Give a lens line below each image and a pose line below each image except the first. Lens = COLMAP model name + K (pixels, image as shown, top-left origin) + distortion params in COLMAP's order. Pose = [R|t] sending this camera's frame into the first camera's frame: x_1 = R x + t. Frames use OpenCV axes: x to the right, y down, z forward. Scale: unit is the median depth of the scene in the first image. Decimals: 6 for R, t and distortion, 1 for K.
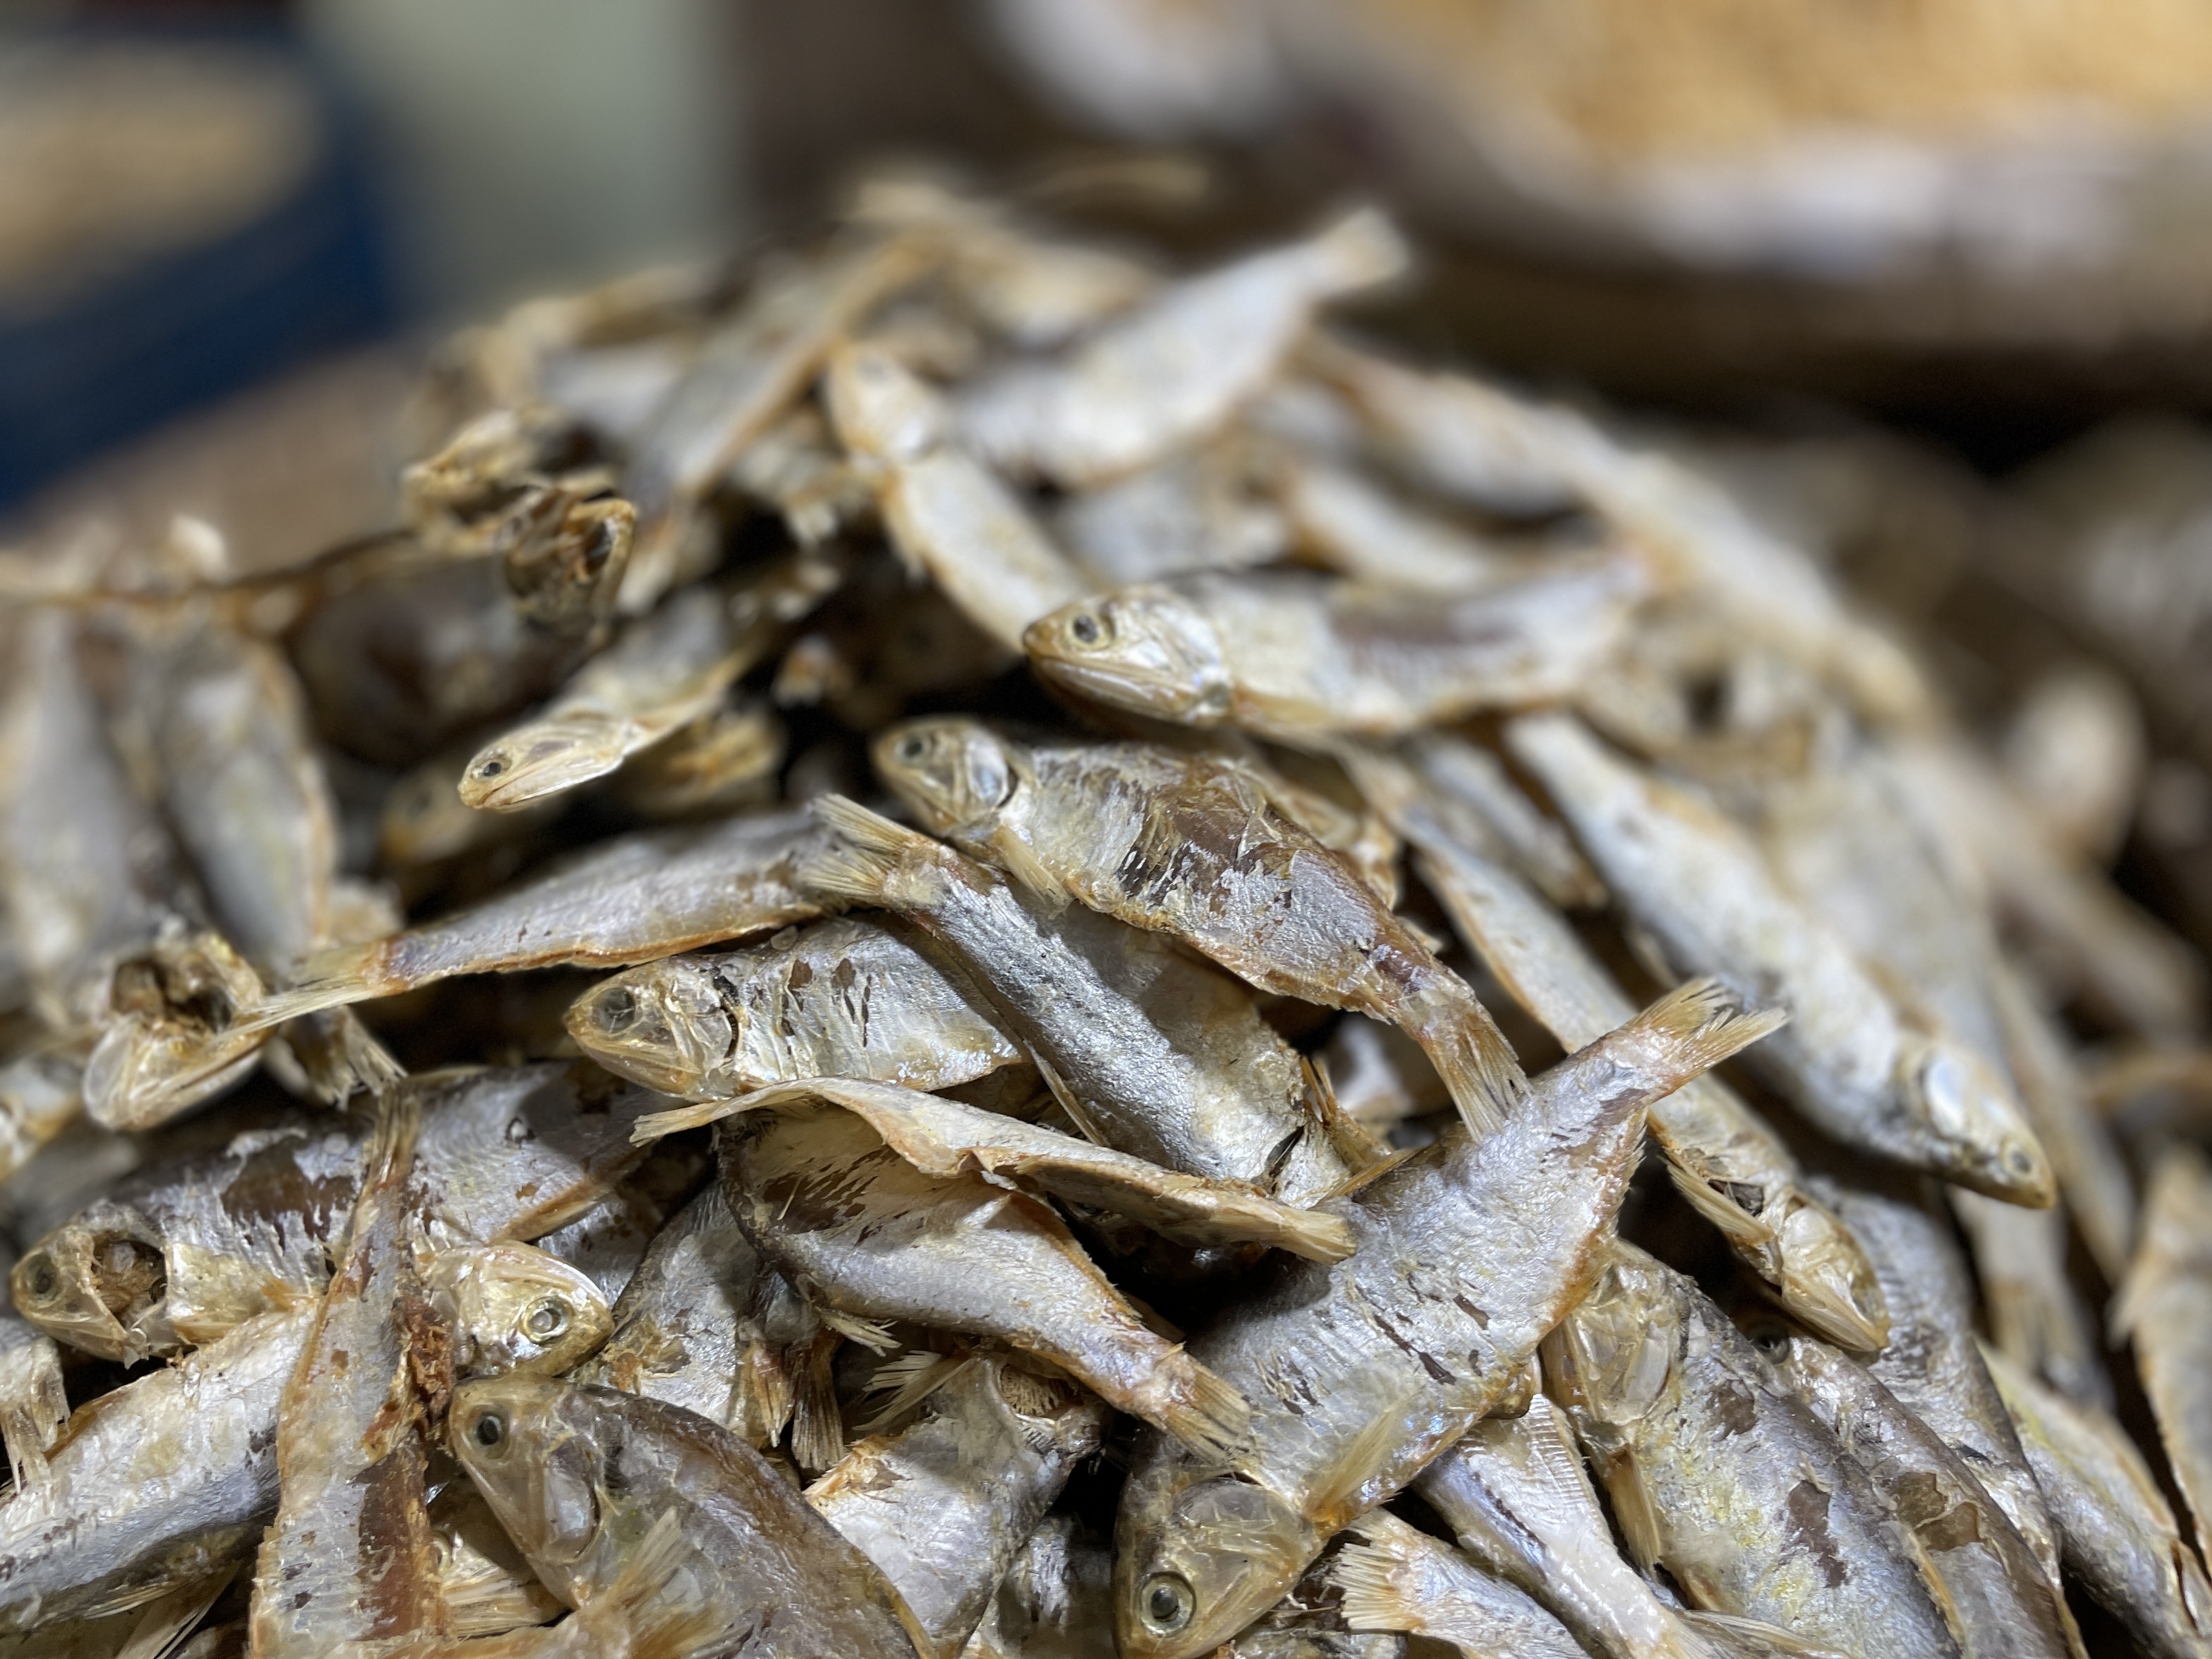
lens RADIAL K [[1676.4, 0, 1106.0], [0, 1676.4, 829.5], [0, 0, 1]] dist [0.064371, -0.132436]
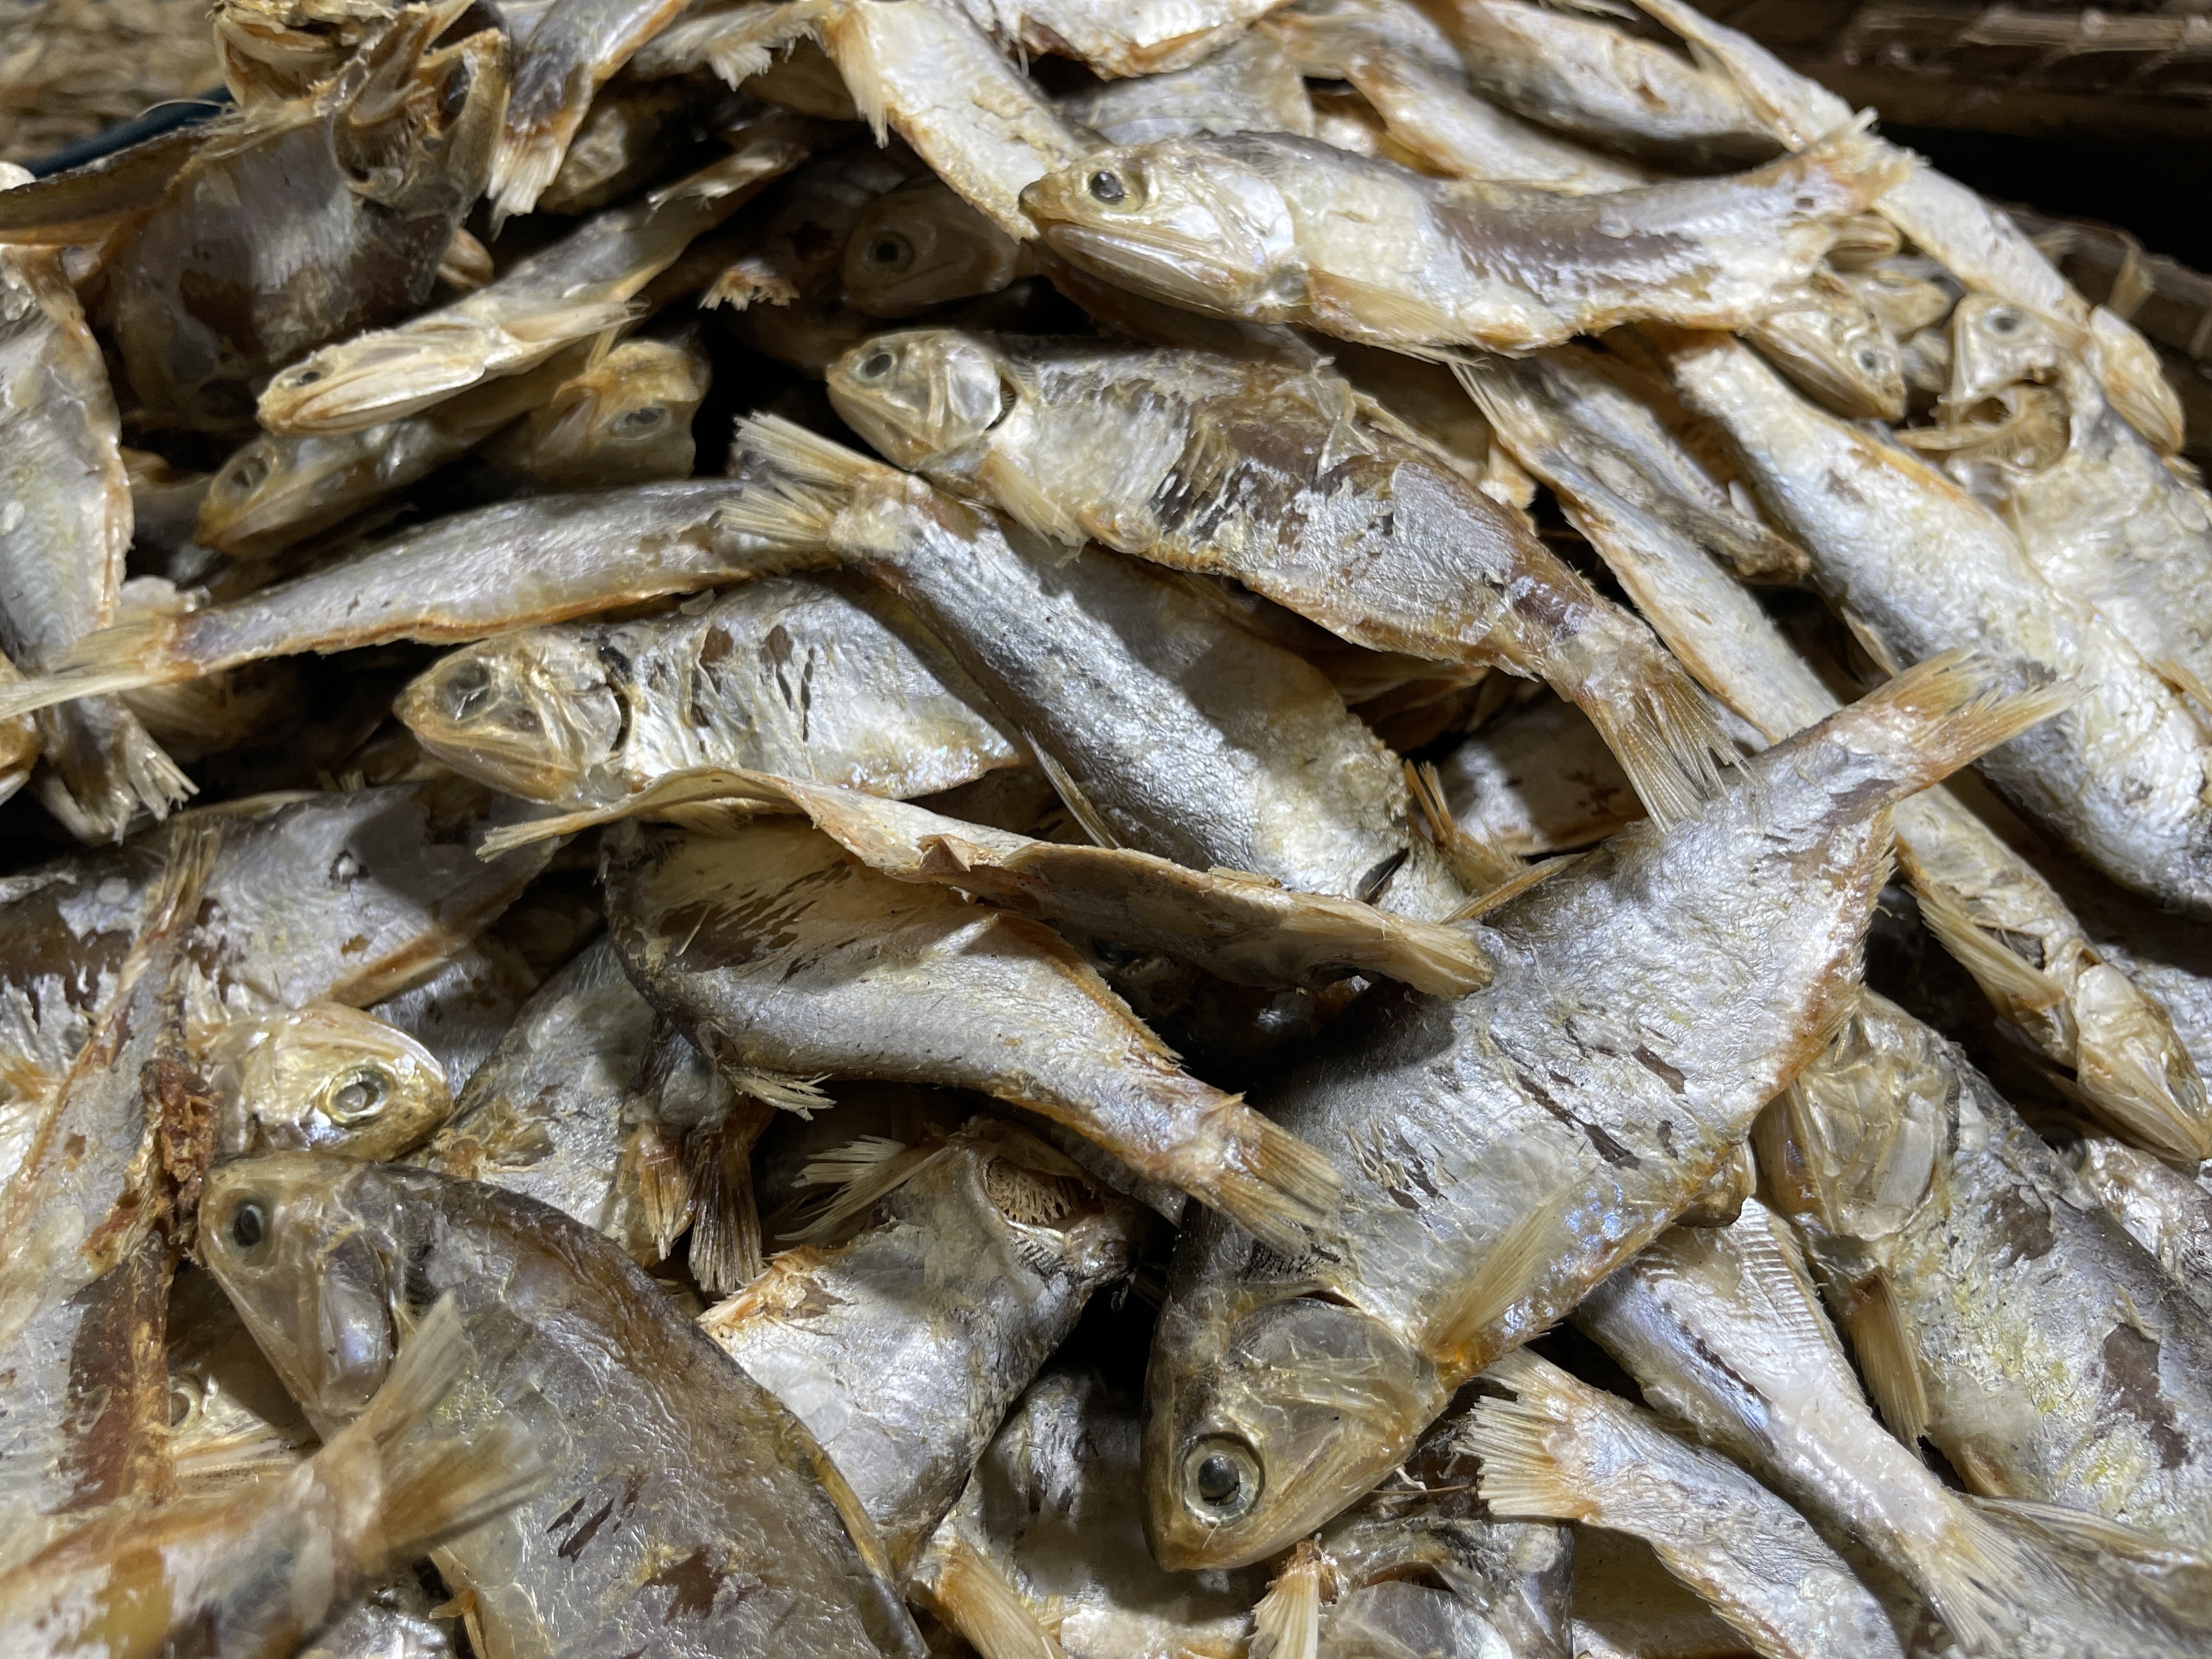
lens RADIAL K [[1695.9, 0, 1119.8], [0, 1695.9, 832.1], [0, 0, 1]] dist [0.050558, -0.113831]
pose [[0.999684, -0.004469, -0.024737, 0.011791], [0.004476, 0.999990, 0.000231, 0.178250], [0.024736, -0.000342, 0.999694, 0.279781]]
